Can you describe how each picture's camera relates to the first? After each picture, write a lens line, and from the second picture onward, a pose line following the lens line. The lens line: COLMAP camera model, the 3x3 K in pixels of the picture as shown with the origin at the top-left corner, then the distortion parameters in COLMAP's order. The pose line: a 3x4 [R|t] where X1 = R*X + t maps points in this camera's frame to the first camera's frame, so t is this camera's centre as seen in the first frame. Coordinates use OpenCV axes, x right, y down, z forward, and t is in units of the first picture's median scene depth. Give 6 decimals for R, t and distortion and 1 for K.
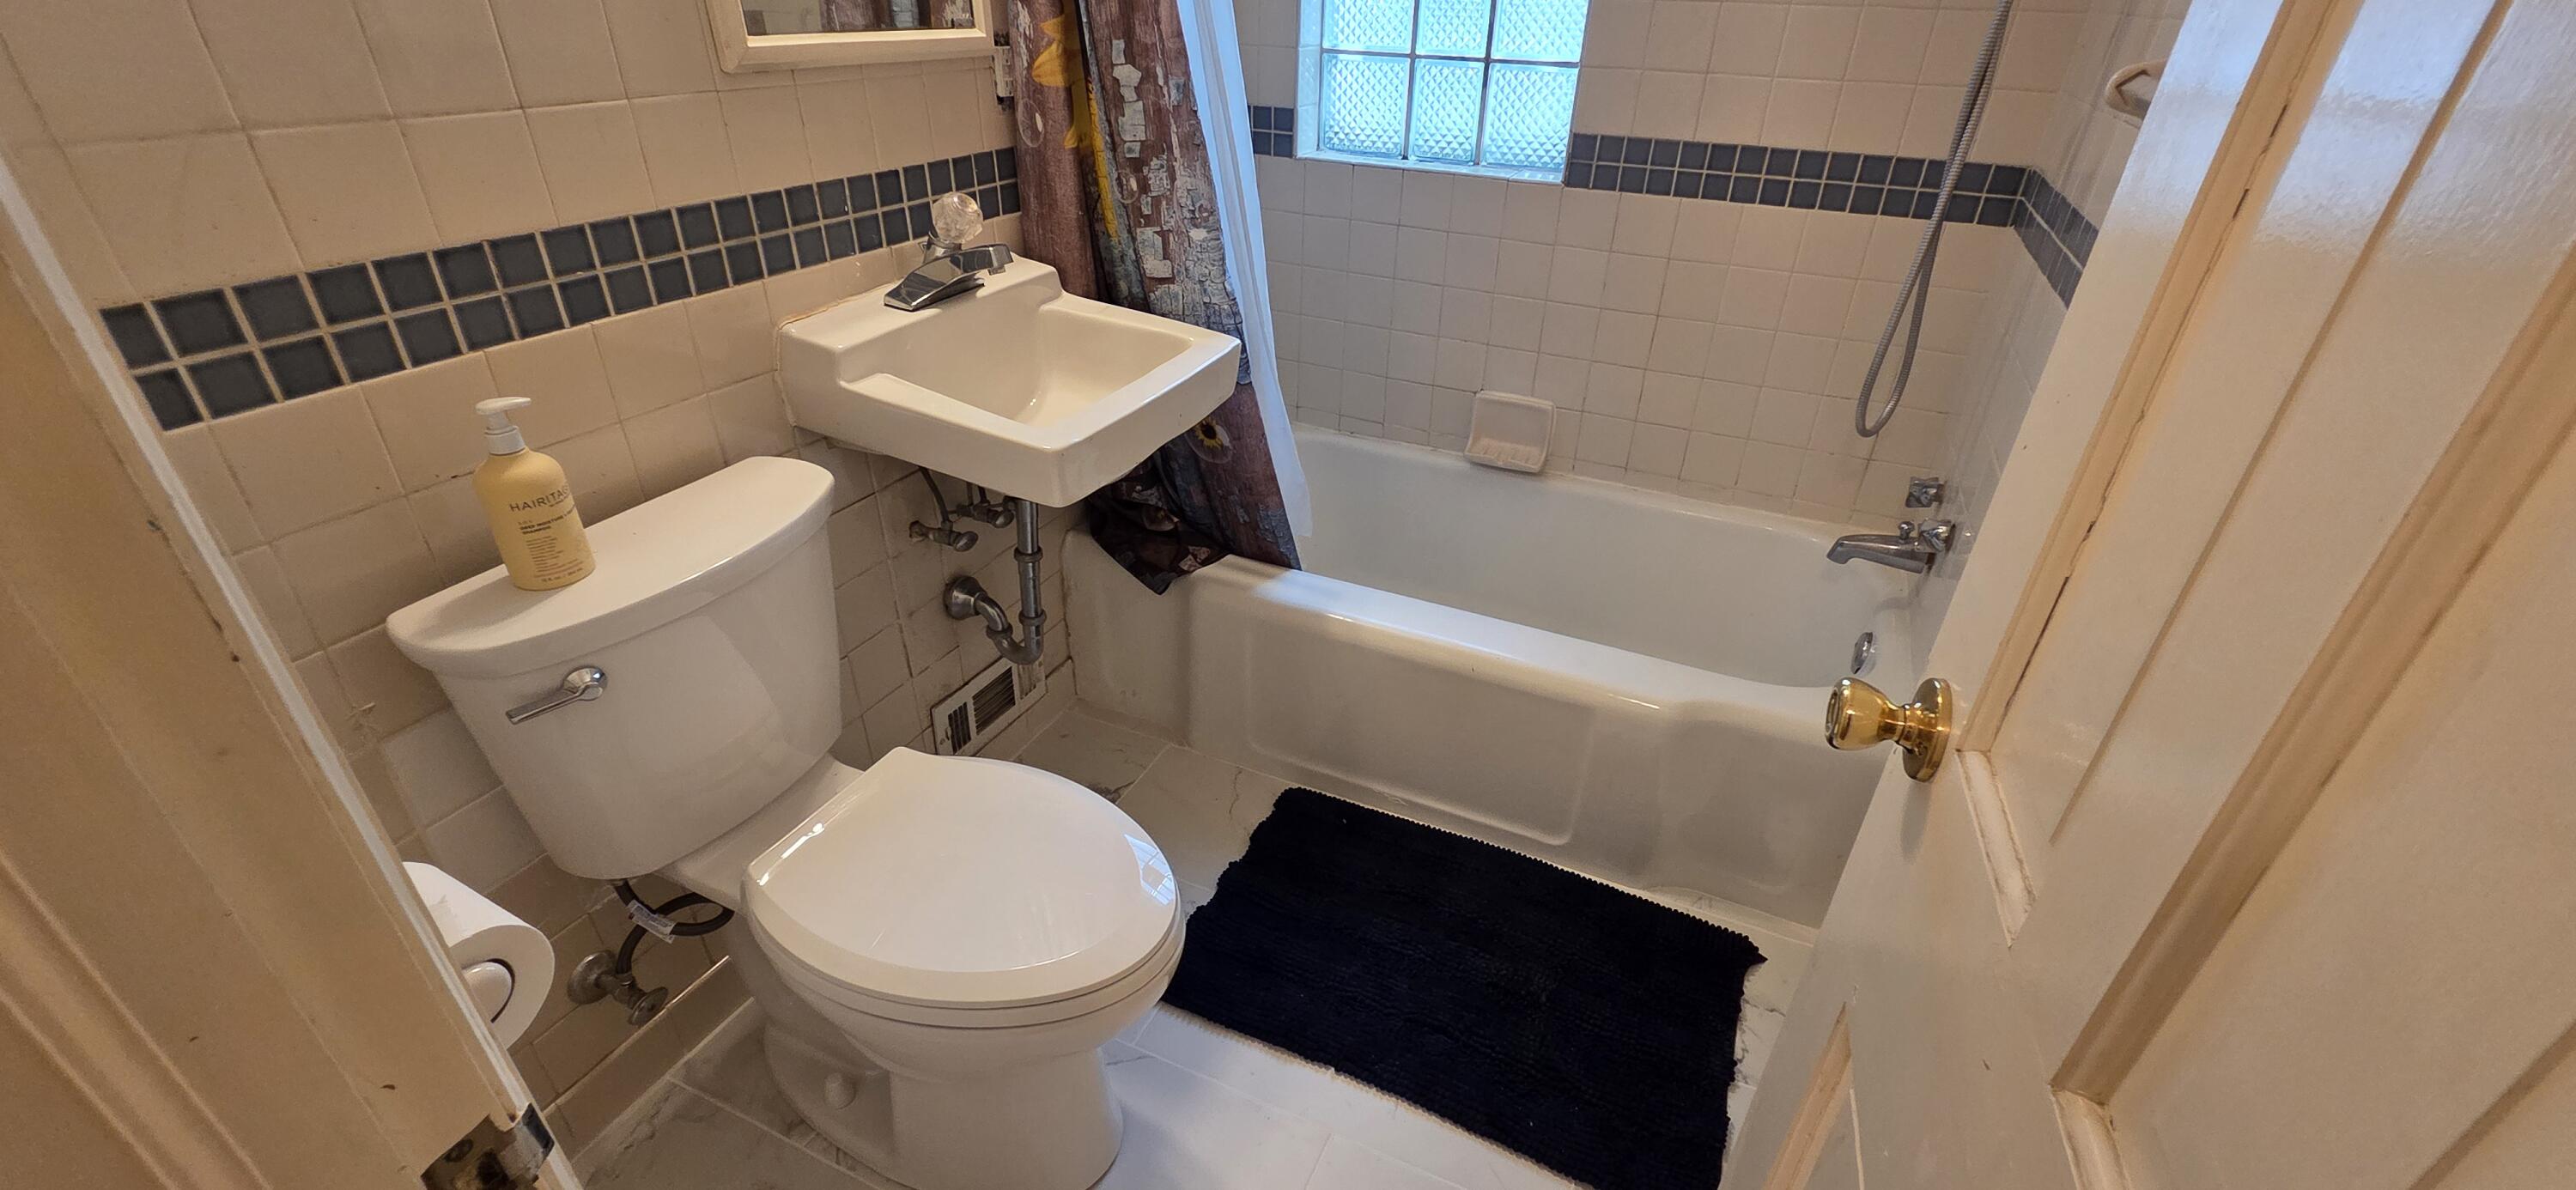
lens RADIAL K [[1056.6, 0, 1294.4], [0, 1056.6, 594.1], [0, 0, 1]] dist [0.003464, -0.000481]
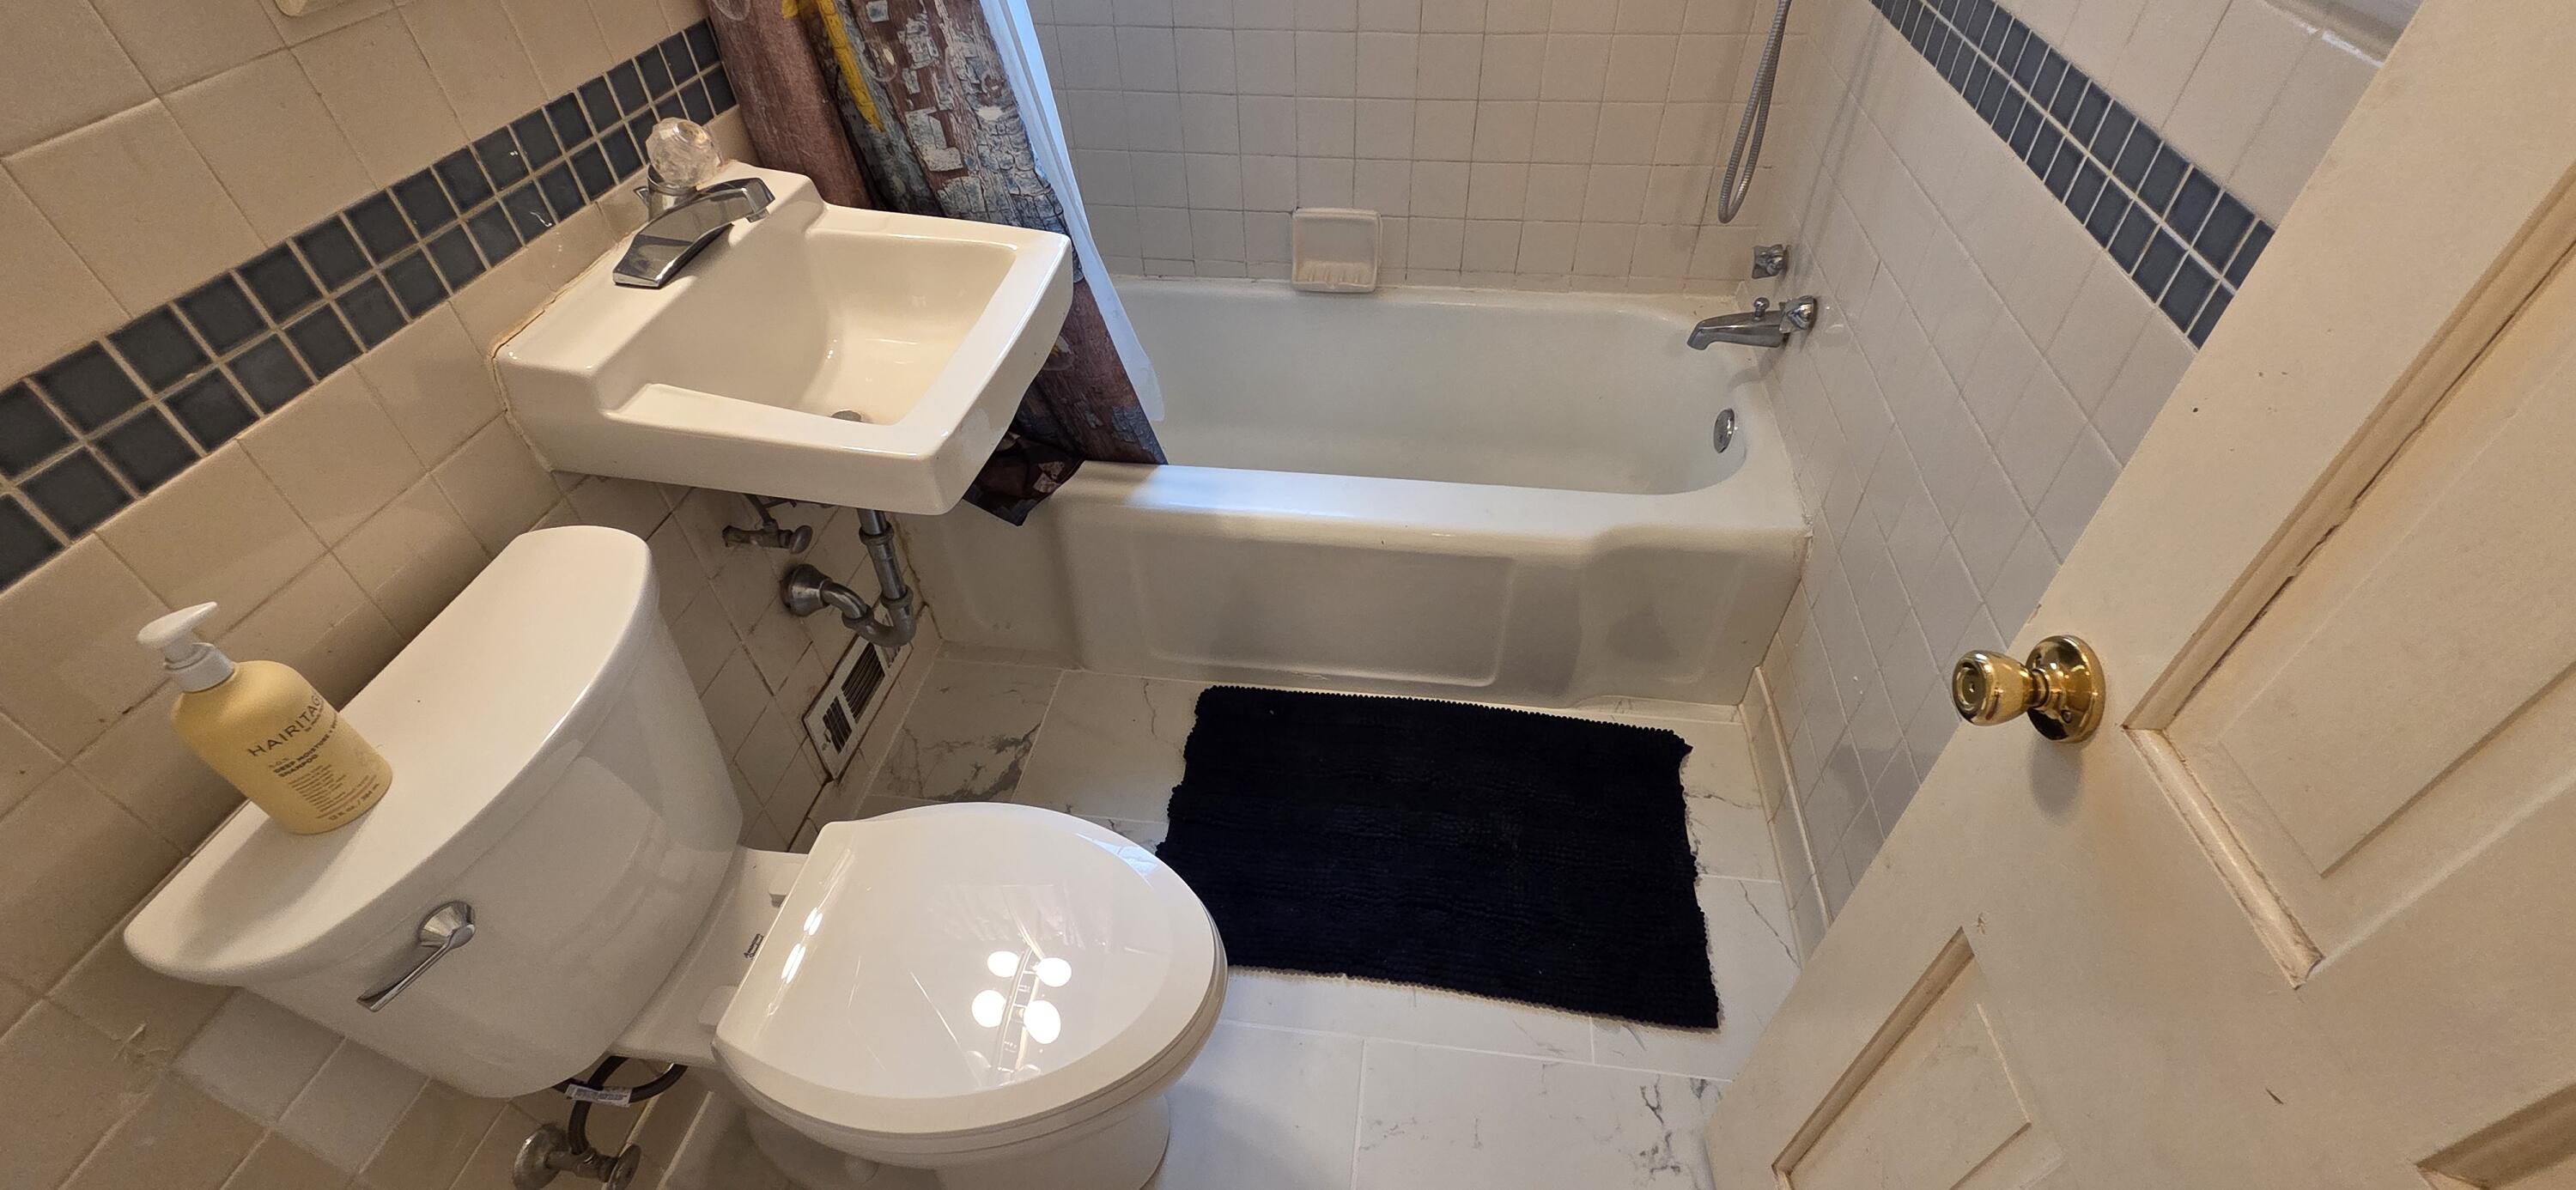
lens RADIAL K [[1056.6, 0, 1289.7], [0, 1056.6, 597.5], [0, 0, 1]] dist [0.003464, -0.000481]
pose [[0.956047, -0.233580, 0.177241, -0.085434], [0.188549, 0.952674, 0.238455, -0.115255], [-0.224551, -0.194555, 0.954843, 0.087550]]
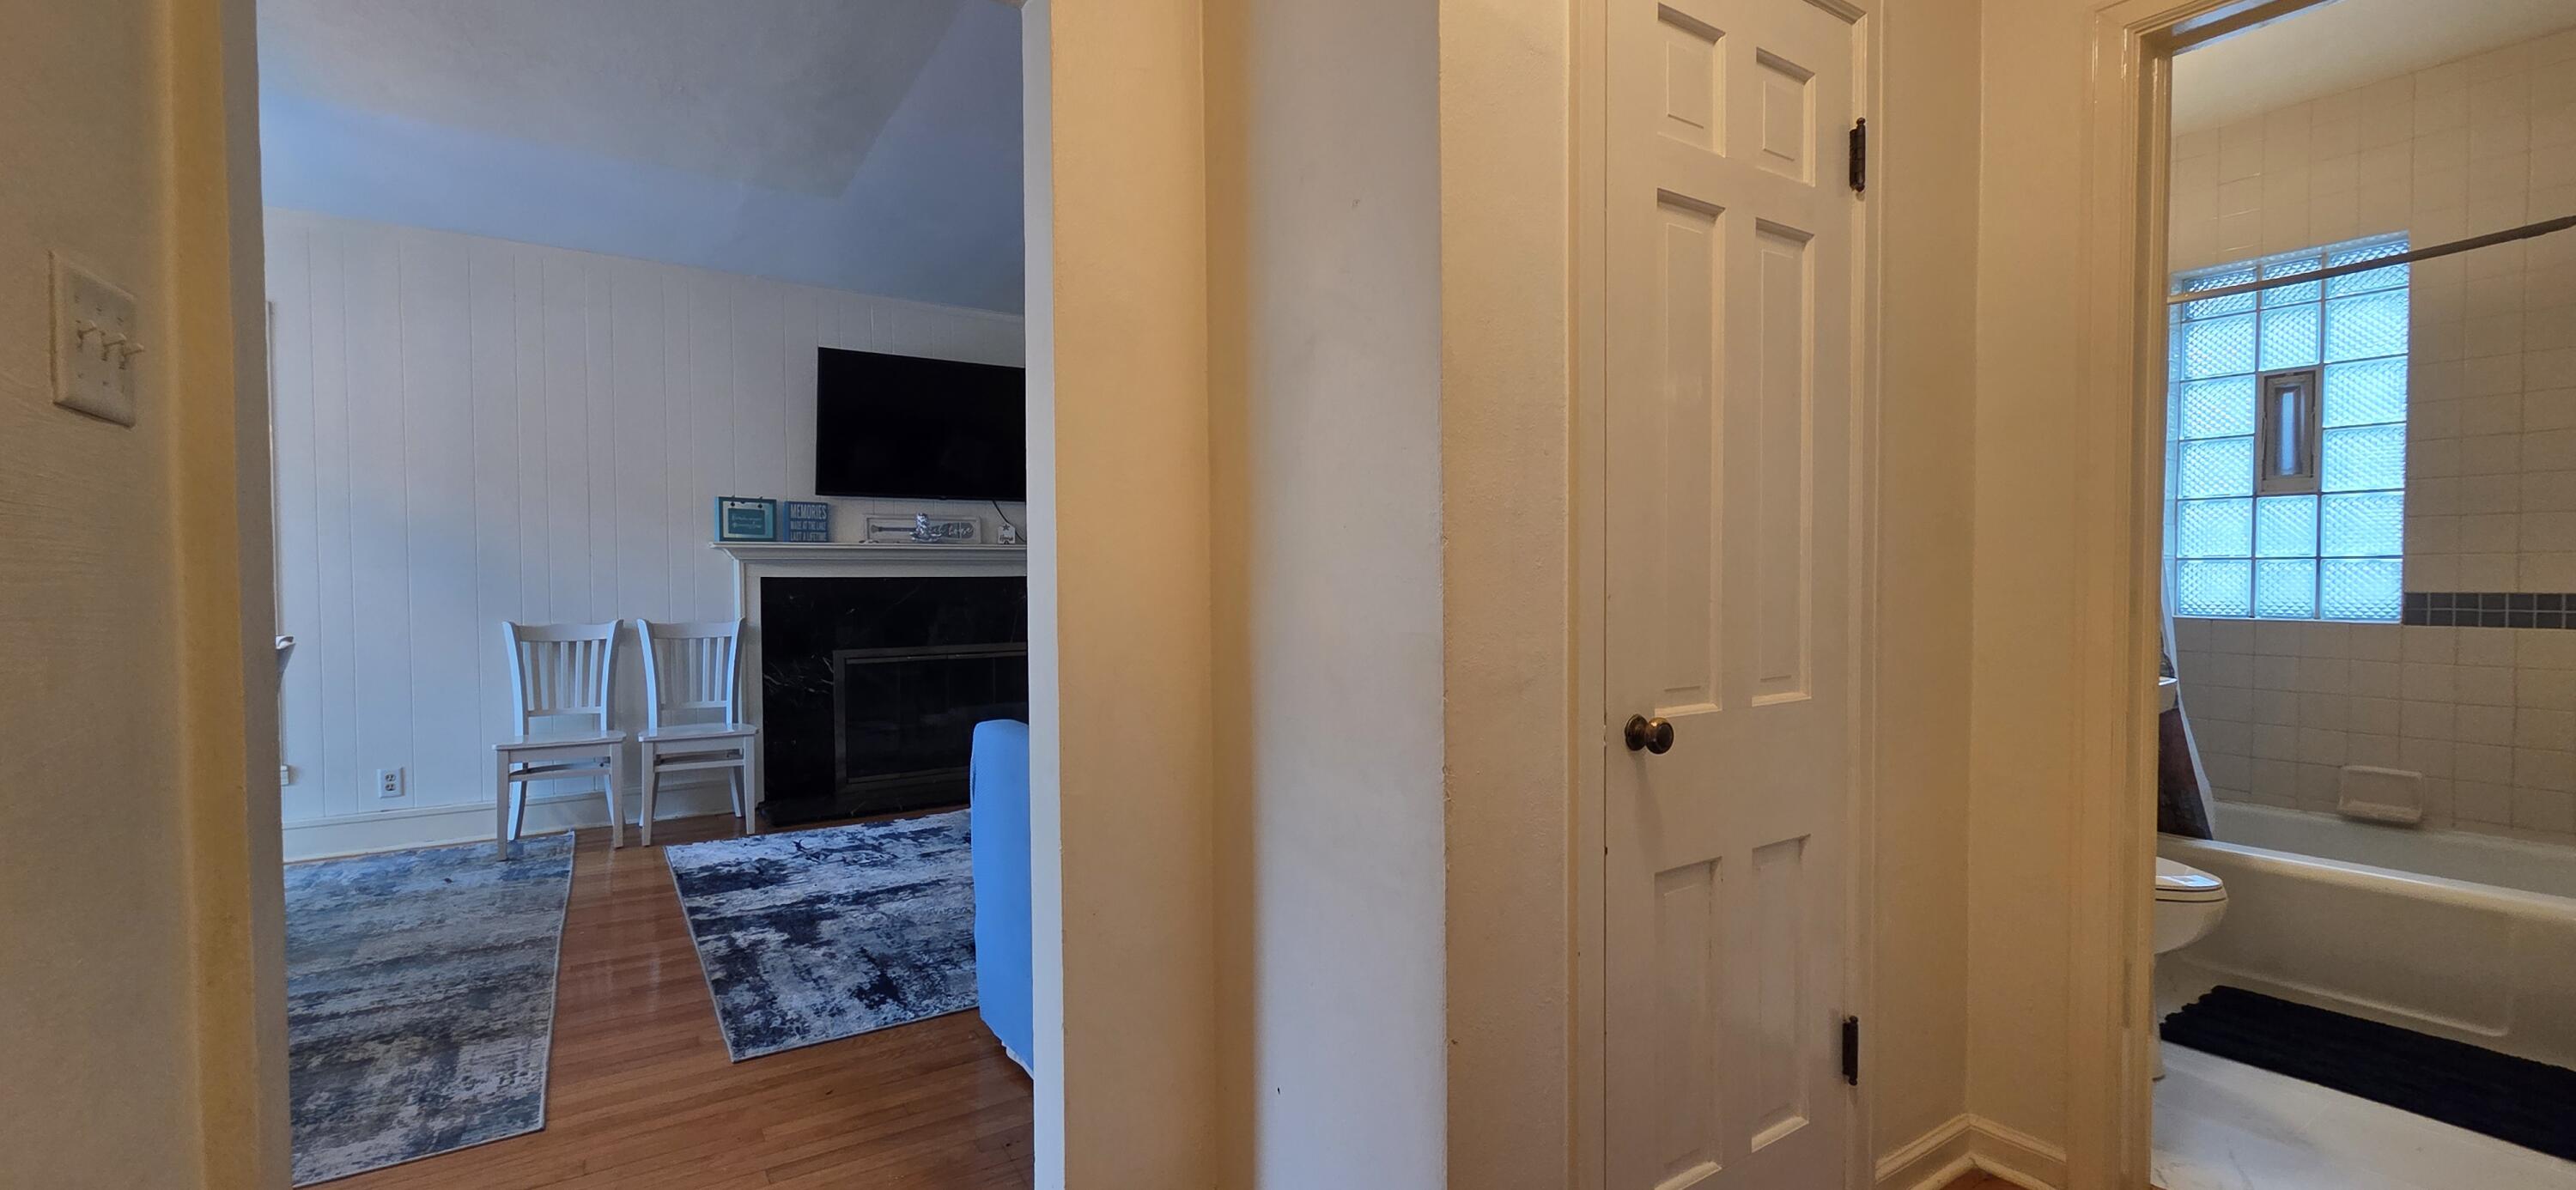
lens RADIAL K [[1056.6, 0, 1291.0], [0, 1056.6, 602.5], [0, 0, 1]] dist [0.003464, -0.000481]
pose [[0.849549, -0.016158, -0.527262, -0.332482], [-0.243352, 0.874812, -0.418908, 0.681262], [0.468024, 0.484193, 0.739263, -0.989753]]
